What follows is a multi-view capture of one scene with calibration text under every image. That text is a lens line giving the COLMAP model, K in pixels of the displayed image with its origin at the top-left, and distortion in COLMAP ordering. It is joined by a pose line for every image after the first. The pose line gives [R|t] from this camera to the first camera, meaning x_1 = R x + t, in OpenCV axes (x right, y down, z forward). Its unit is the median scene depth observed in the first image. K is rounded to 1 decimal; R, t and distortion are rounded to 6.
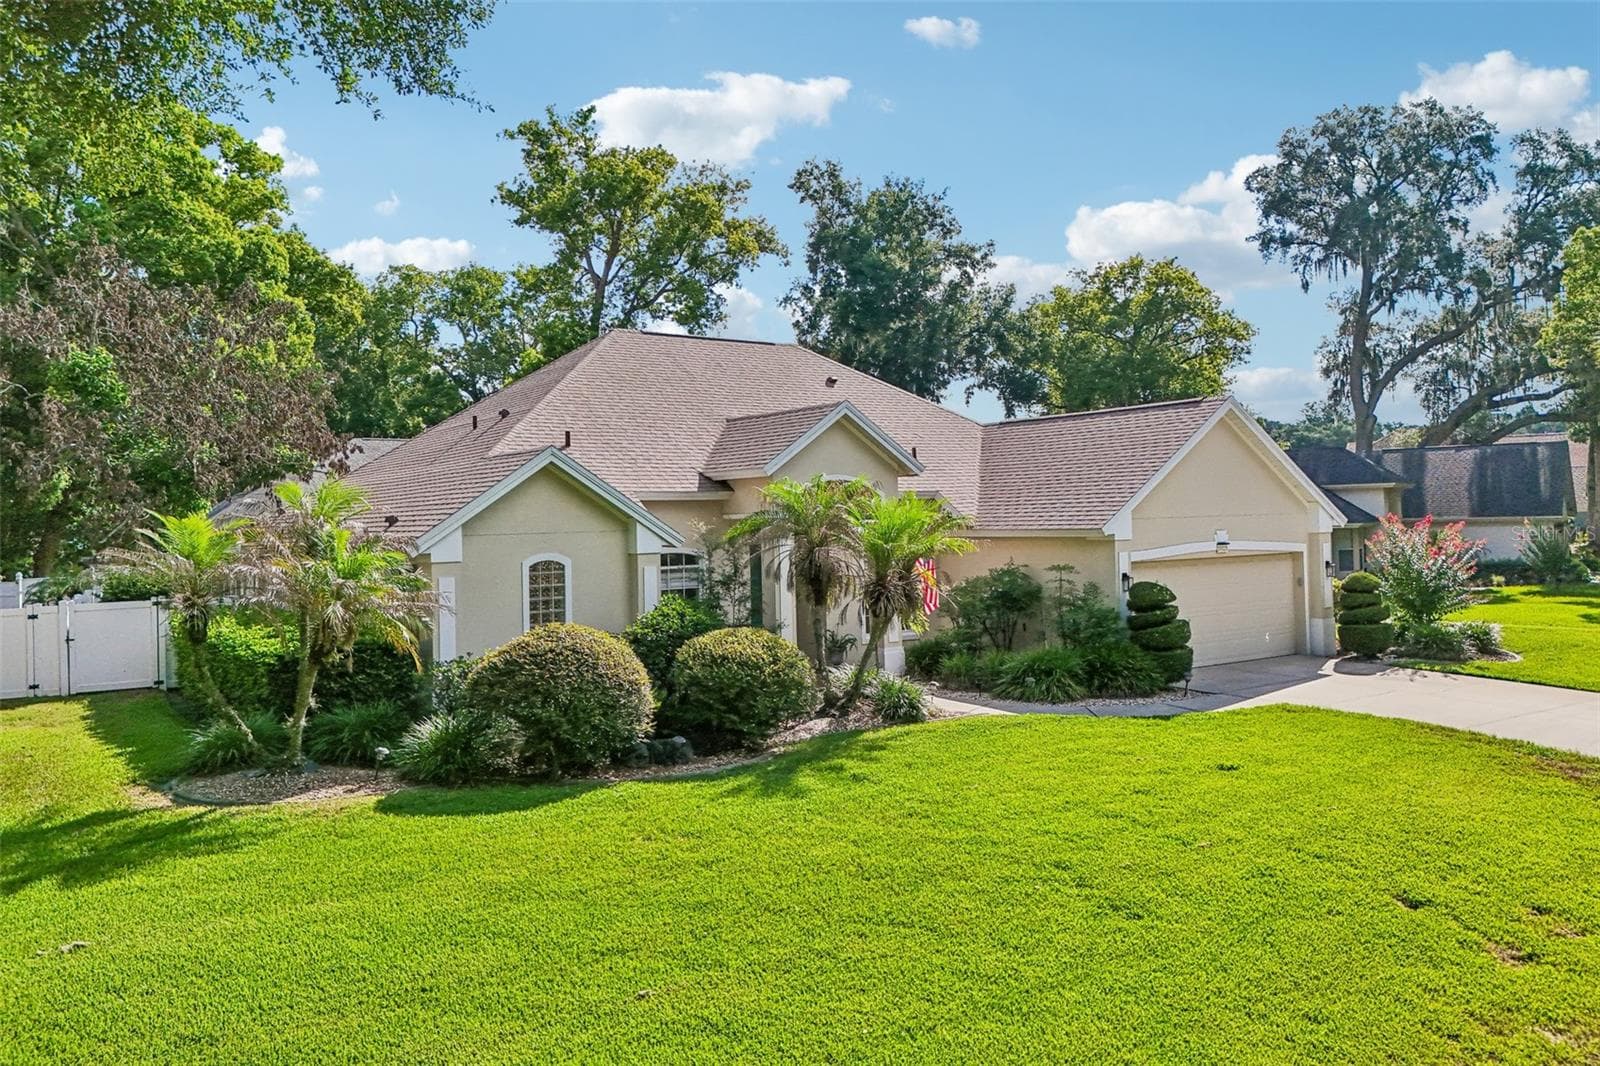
lens RADIAL K [[1188.1, 0, 800.0], [0, 1188.1, 533.0], [0, 0, 1]] dist [0.078386, -0.089859]
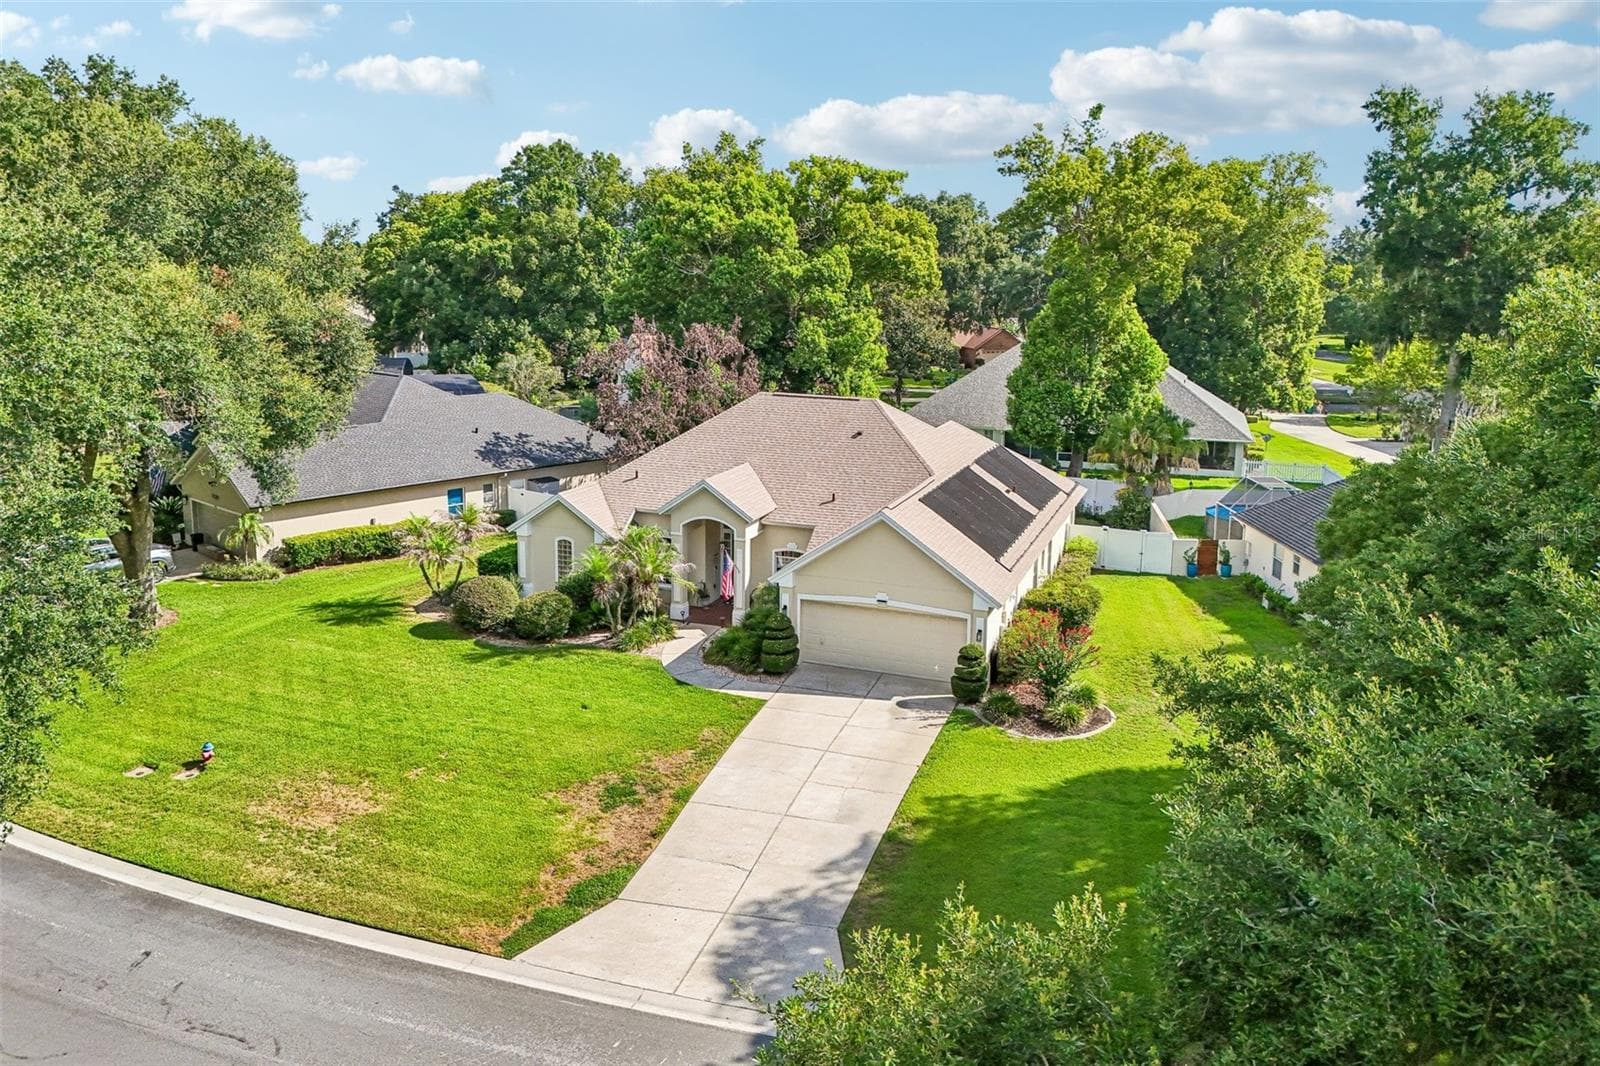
lens RADIAL K [[1213.6, 0, 792.5], [0, 1213.6, 477.2], [0, 0, 1]] dist [0.069868, -0.000421]
pose [[0.579978, 0.177905, -0.794969, 0.709197], [-0.038675, 0.980775, 0.191271, -0.210424], [0.813714, -0.080188, 0.575708, -0.003046]]
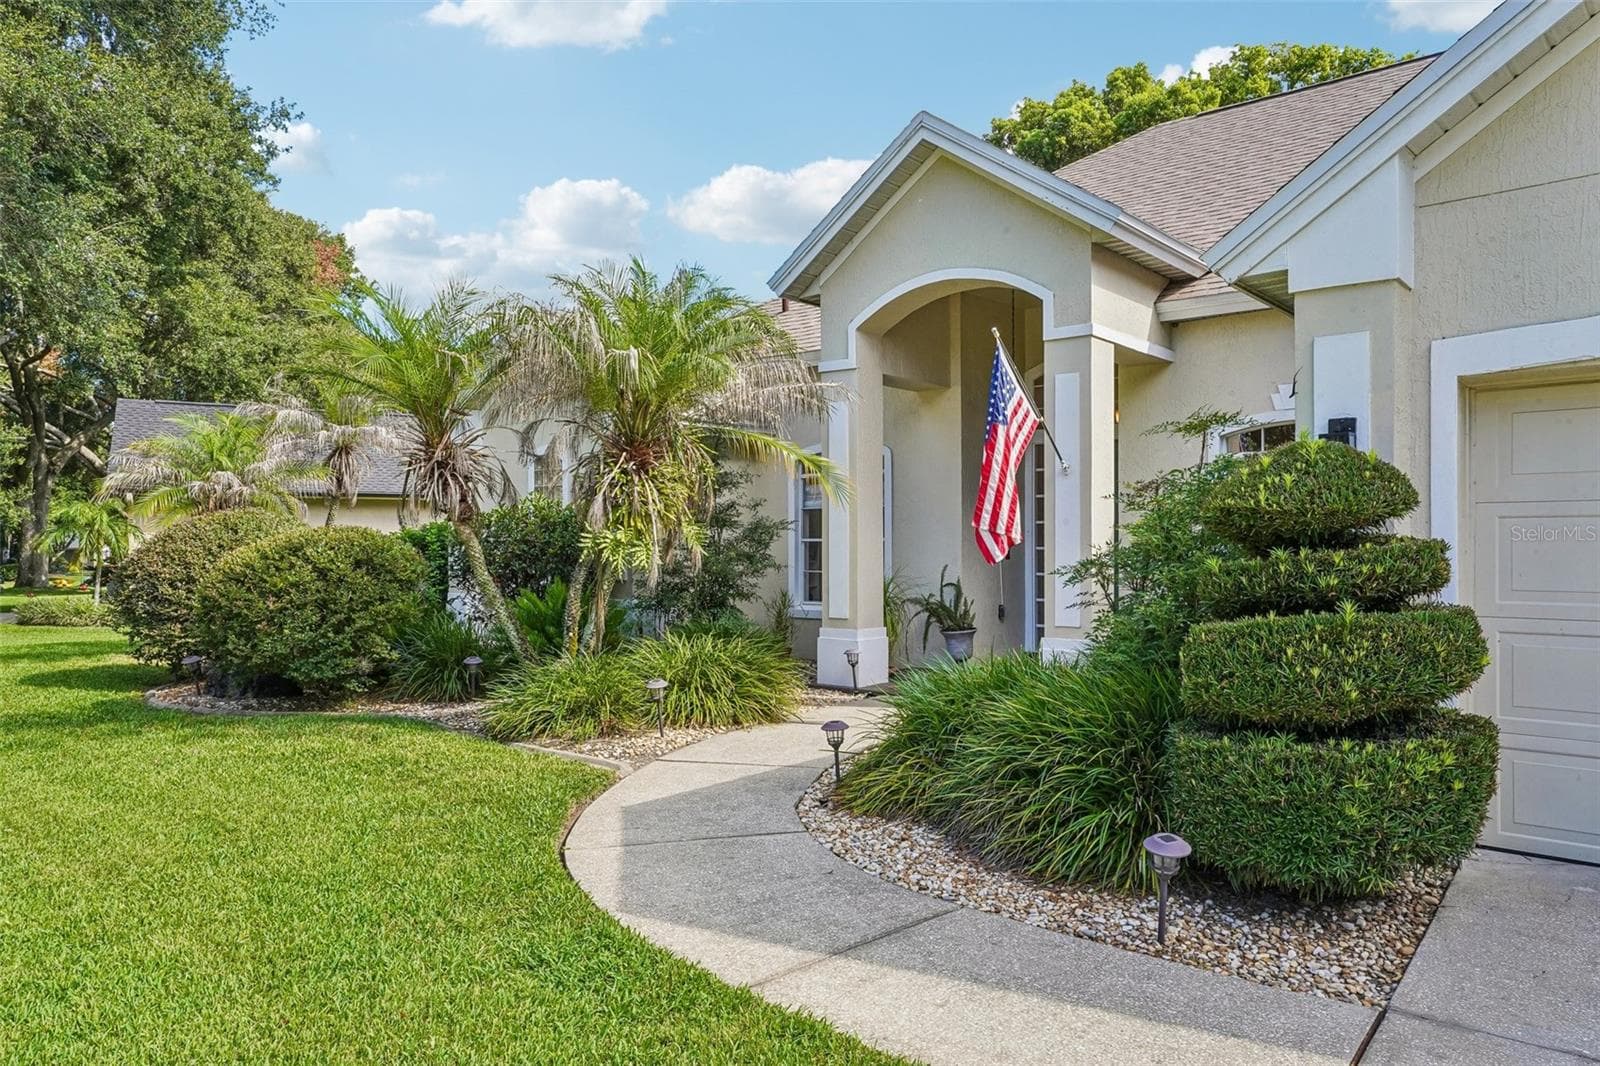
lens RADIAL K [[1103.8, 0, 783.9], [0, 1103.8, 552.8], [0, 0, 1]] dist [-0.003092, 0.002410]
pose [[0.260761, 0.026127, -0.965050, 0.198174], [-0.016473, 0.999609, 0.022611, 0.025015], [0.965263, 0.010001, 0.261089, 0.351113]]
